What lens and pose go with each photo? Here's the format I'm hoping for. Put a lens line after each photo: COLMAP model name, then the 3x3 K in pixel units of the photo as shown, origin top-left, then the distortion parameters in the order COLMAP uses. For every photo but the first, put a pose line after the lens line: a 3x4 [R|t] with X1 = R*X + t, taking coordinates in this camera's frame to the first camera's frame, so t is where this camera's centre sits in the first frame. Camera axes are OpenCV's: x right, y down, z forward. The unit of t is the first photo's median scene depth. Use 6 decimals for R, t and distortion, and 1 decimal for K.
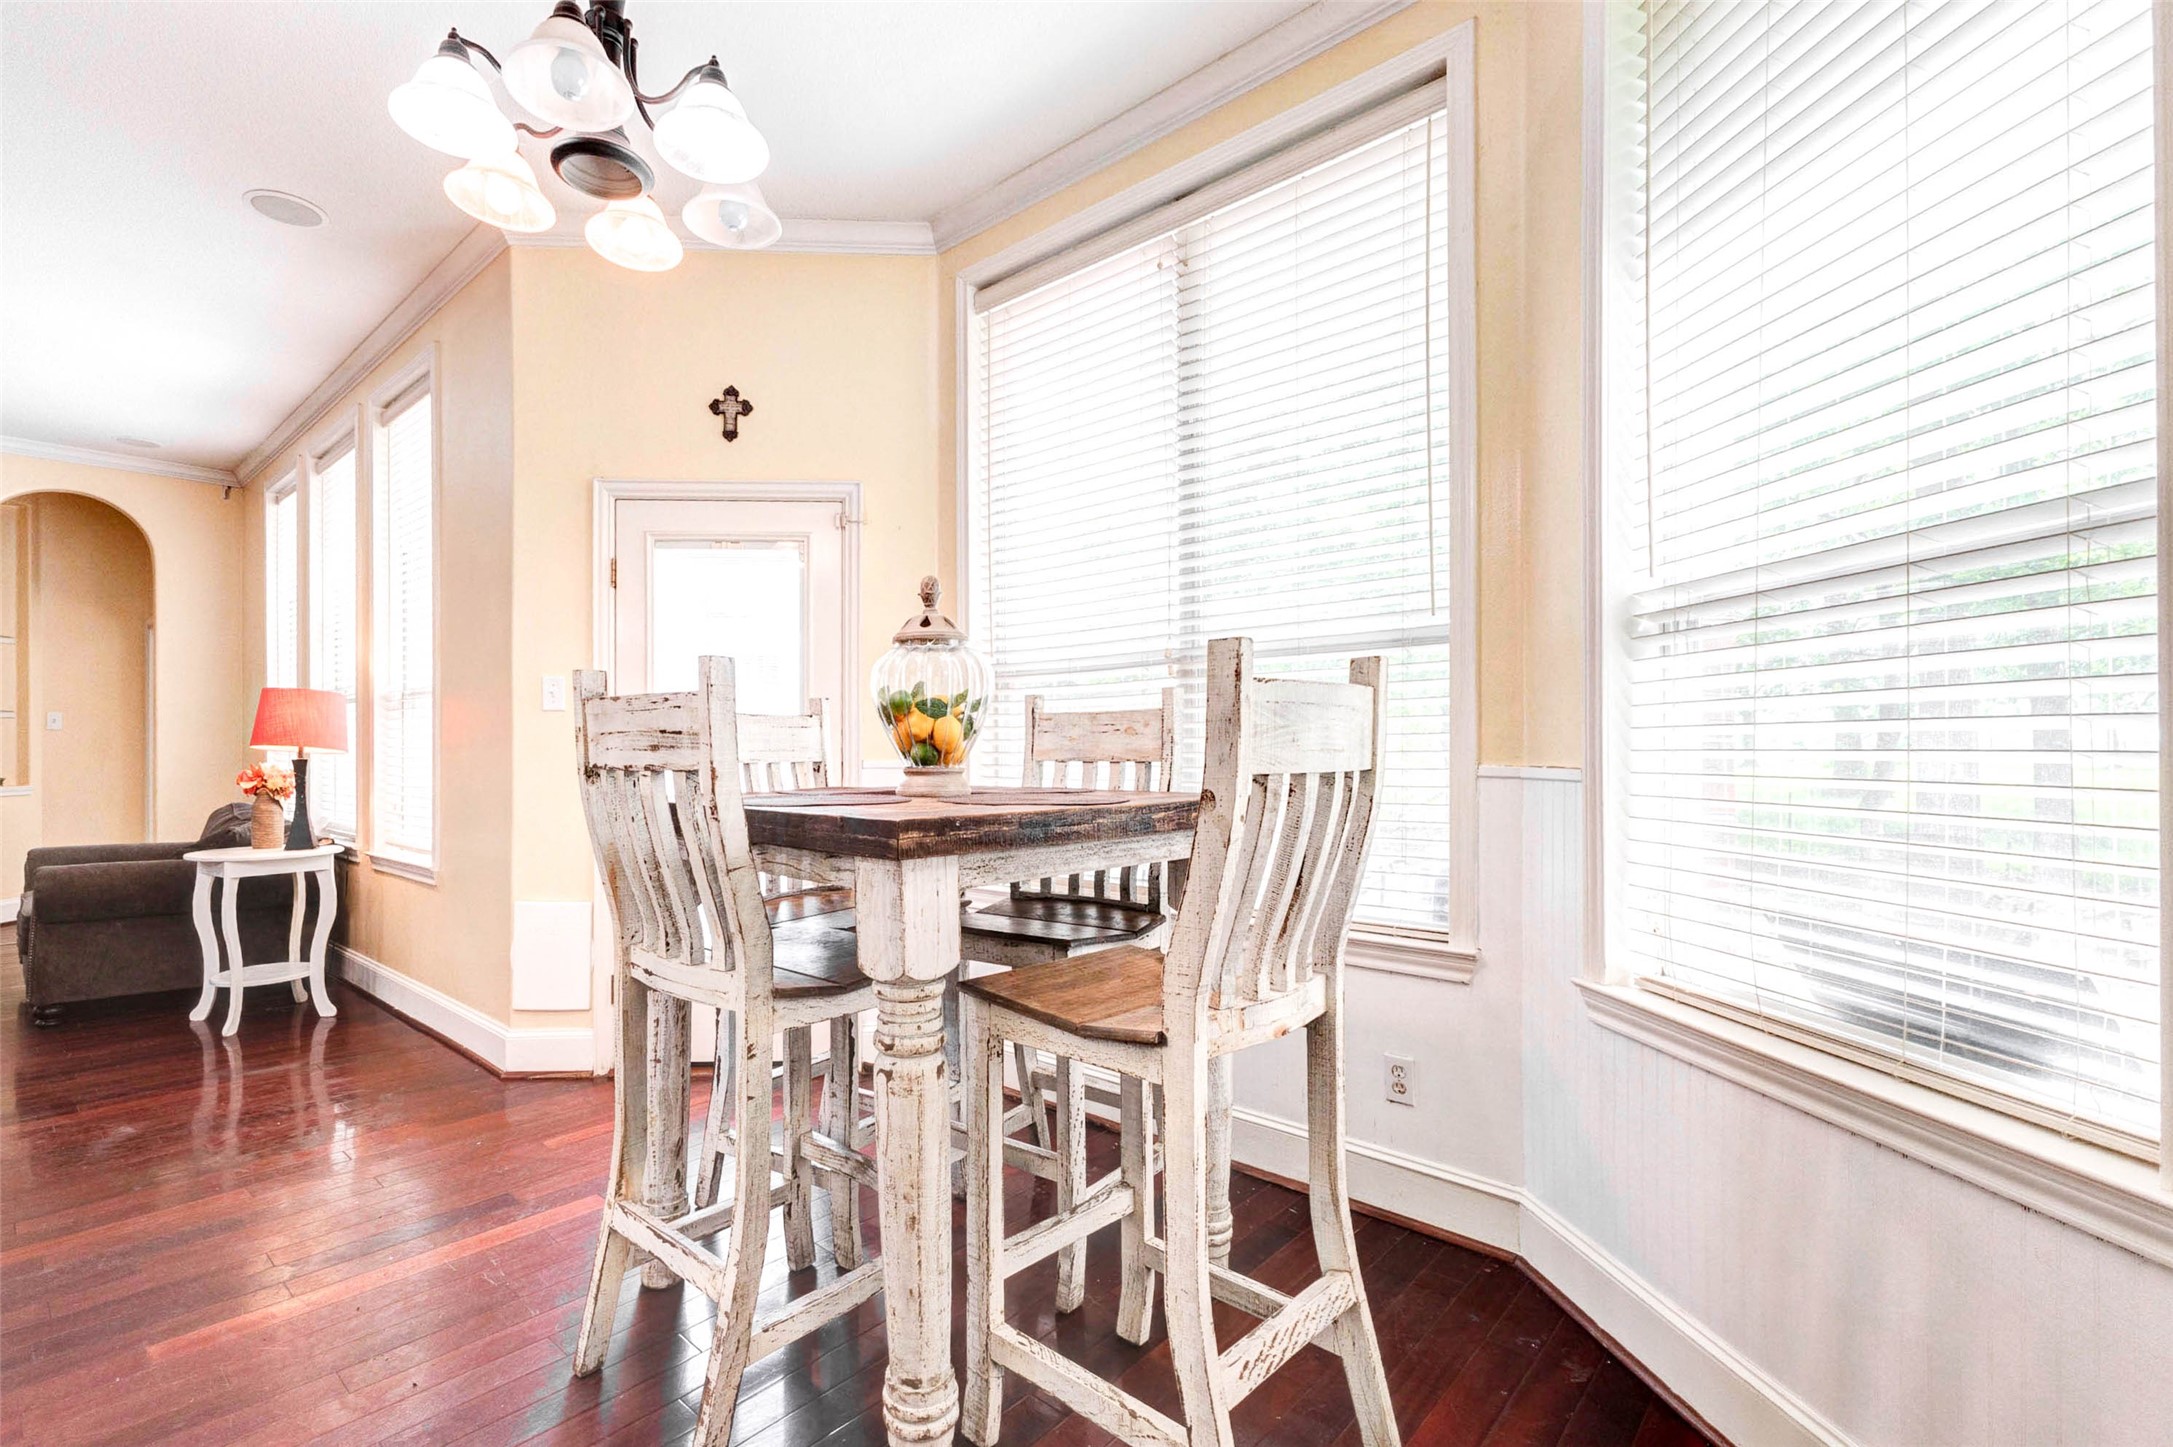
lens RADIAL K [[1015.2, 0, 1002.6], [0, 1015.2, 742.1], [0, 0, 1]] dist [0.000451, -0.000065]
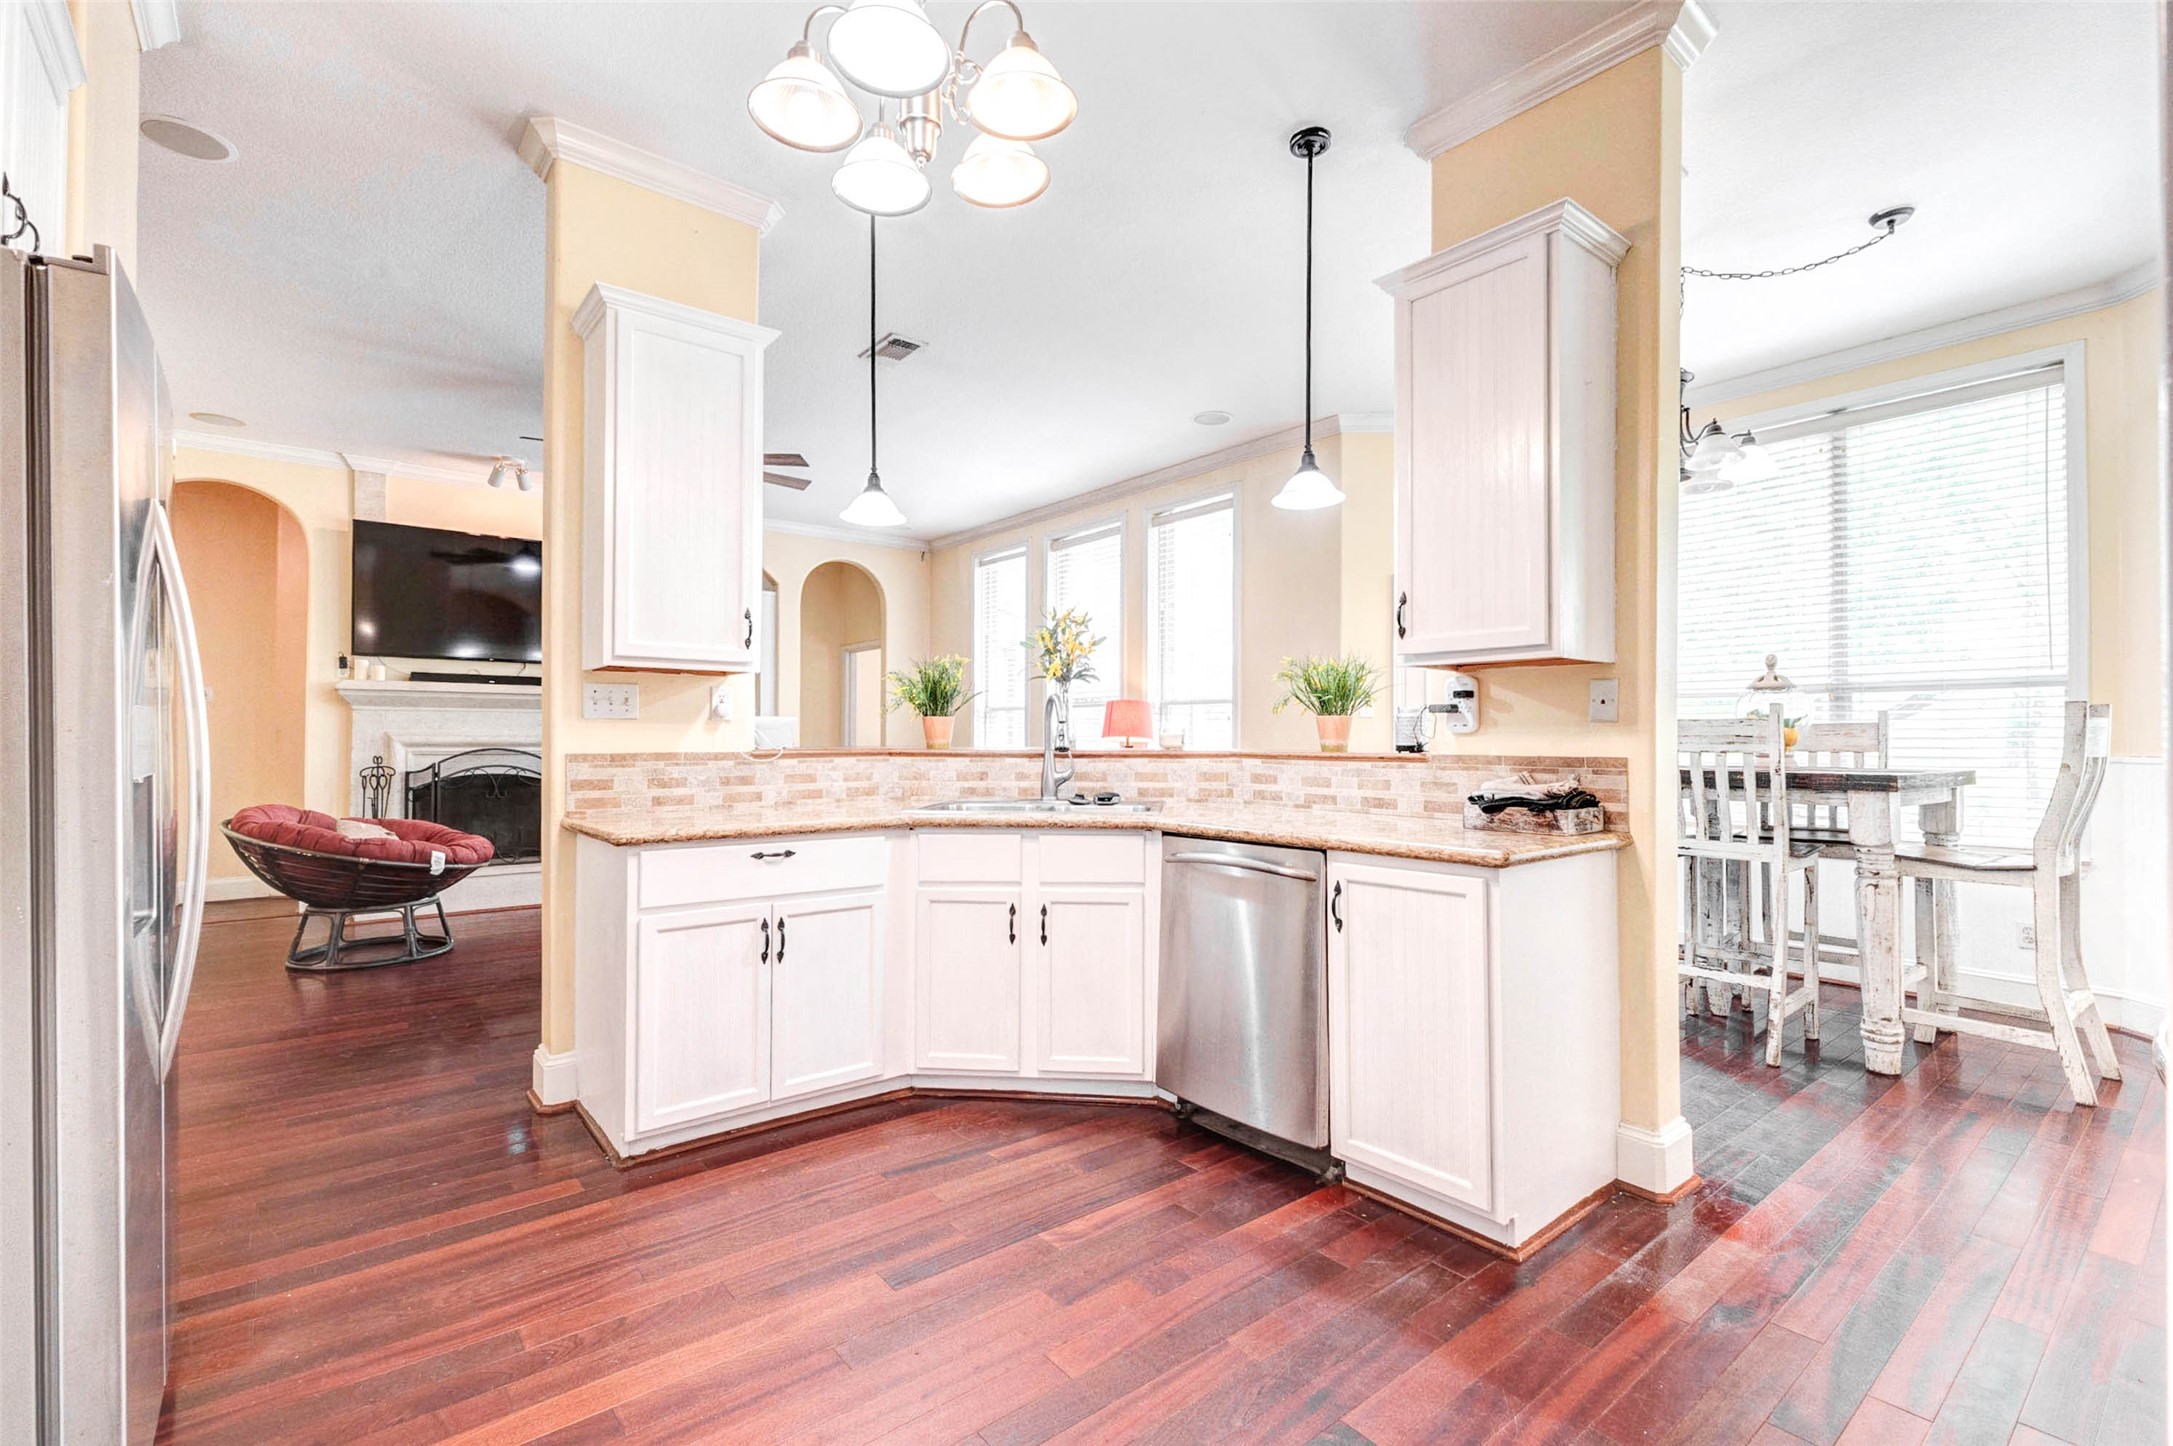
lens RADIAL K [[979.9, 0, 1084.4], [0, 979.9, 718.0], [0, 0, 1]] dist [0.002927, 0.000157]
pose [[0.992140, 0.004341, -0.125056, -0.979819], [-0.006093, 0.999888, -0.013636, -0.008425], [0.124982, 0.014291, 0.992056, -0.868759]]
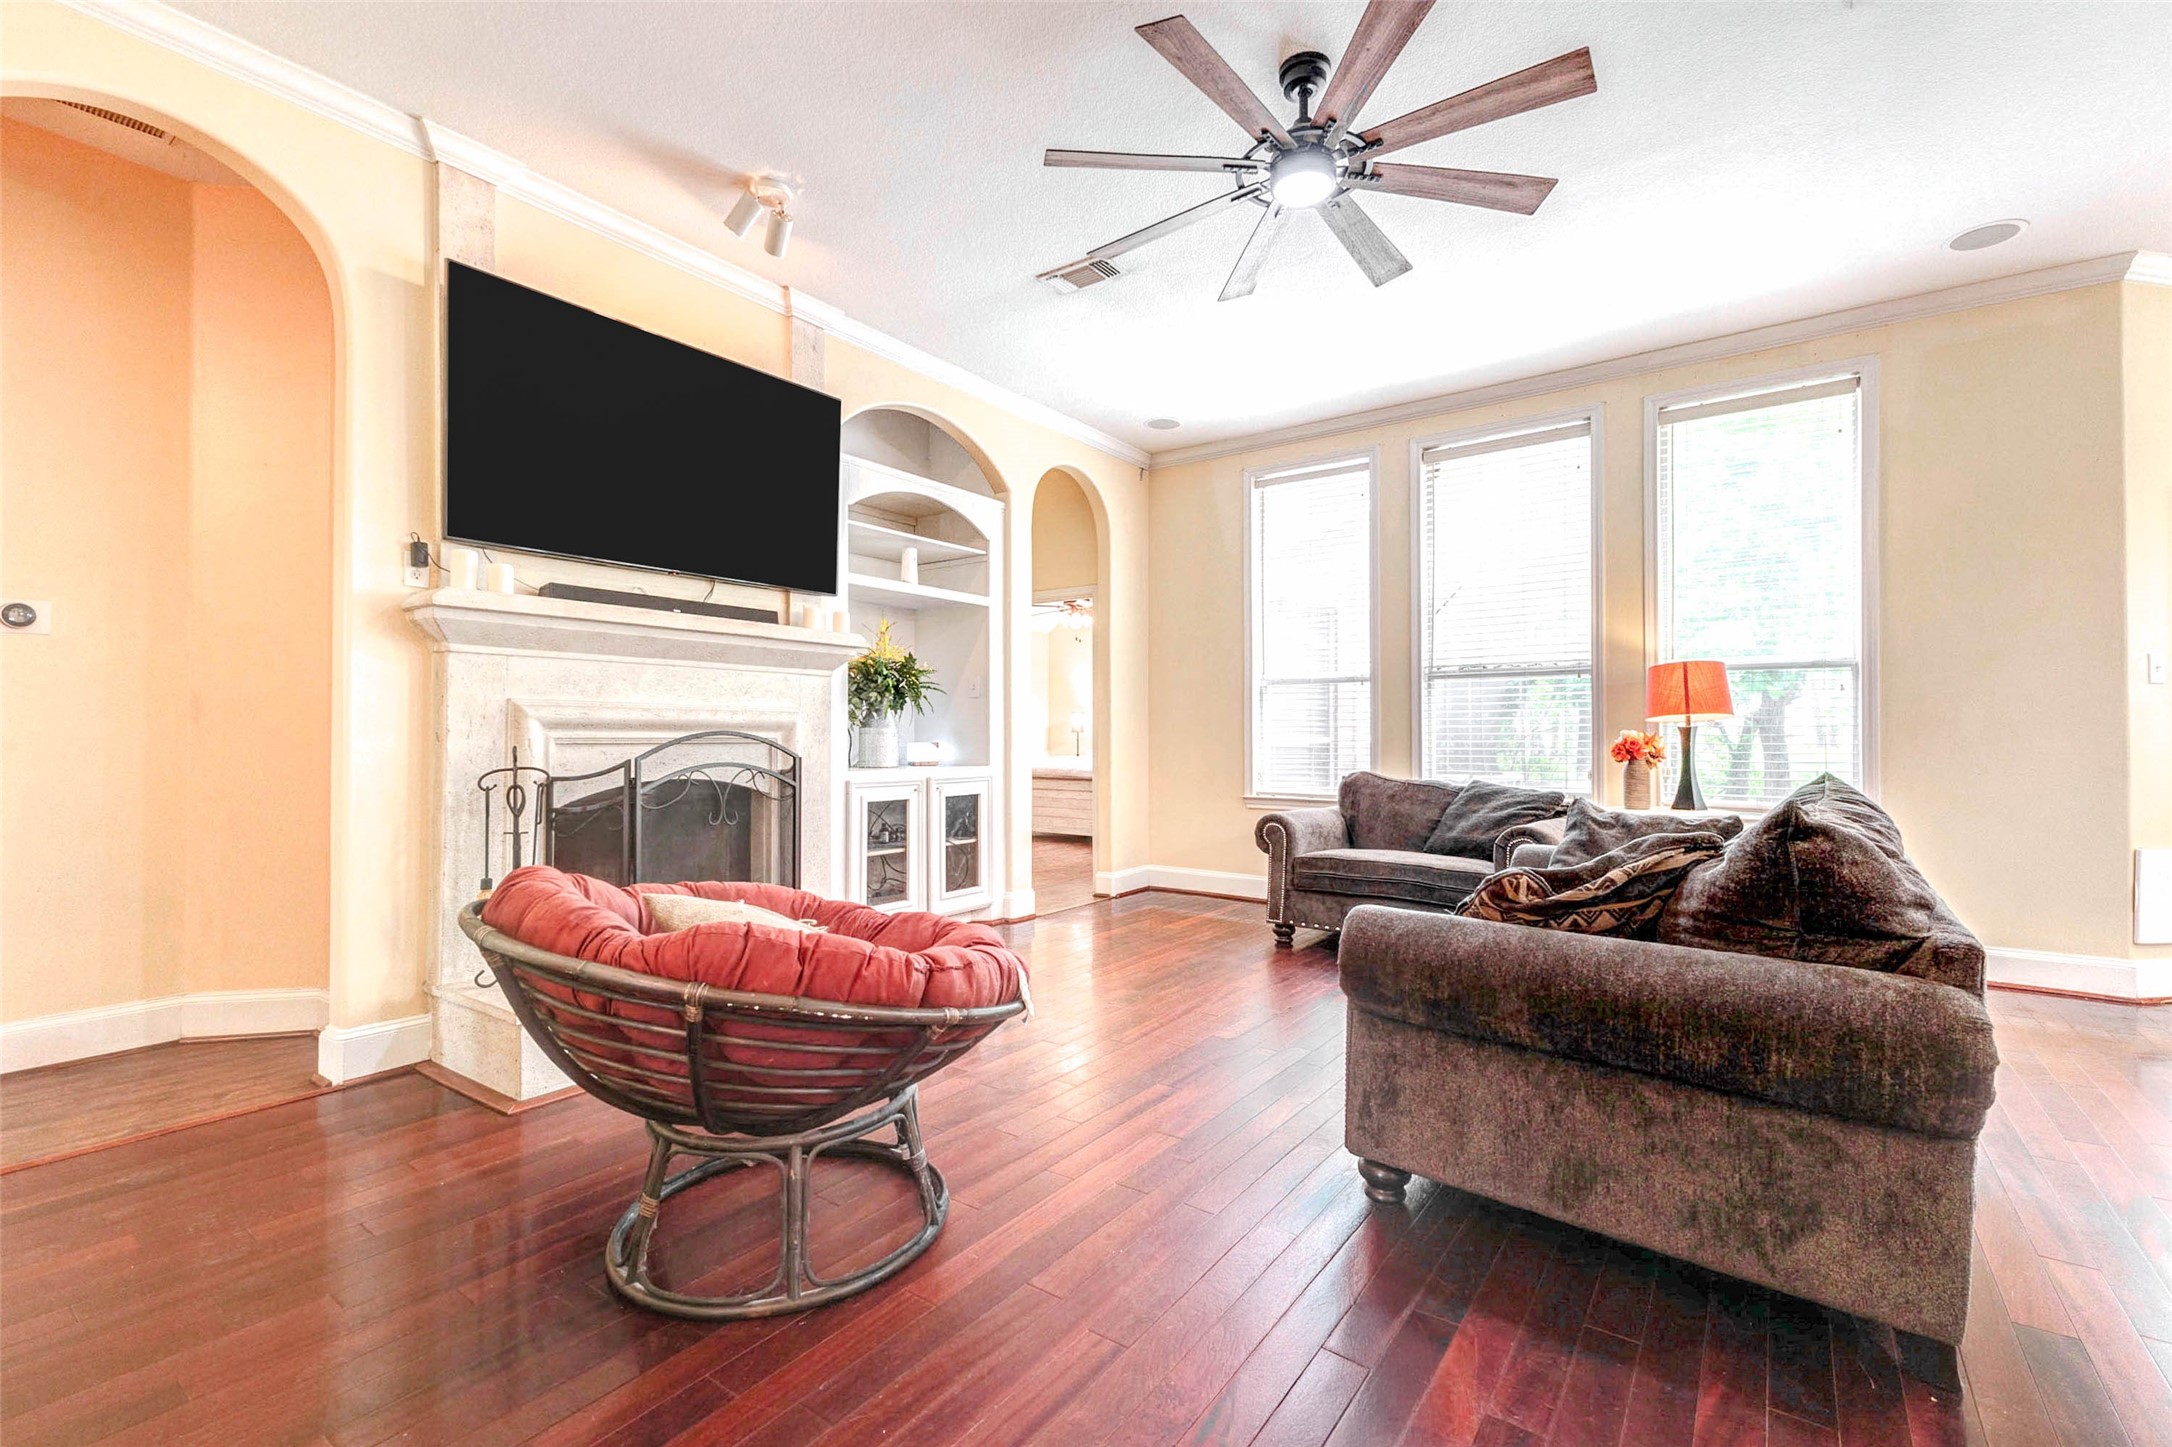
lens RADIAL K [[972.9, 0, 1111.9], [0, 972.9, 728.3], [0, 0, 1]] dist [0.000656, 0.000227]
pose [[0.991077, 0.006285, 0.133146, -2.474552], [-0.006172, 0.999980, -0.001263, 0.039140], [-0.133151, 0.000430, 0.991096, 0.063515]]
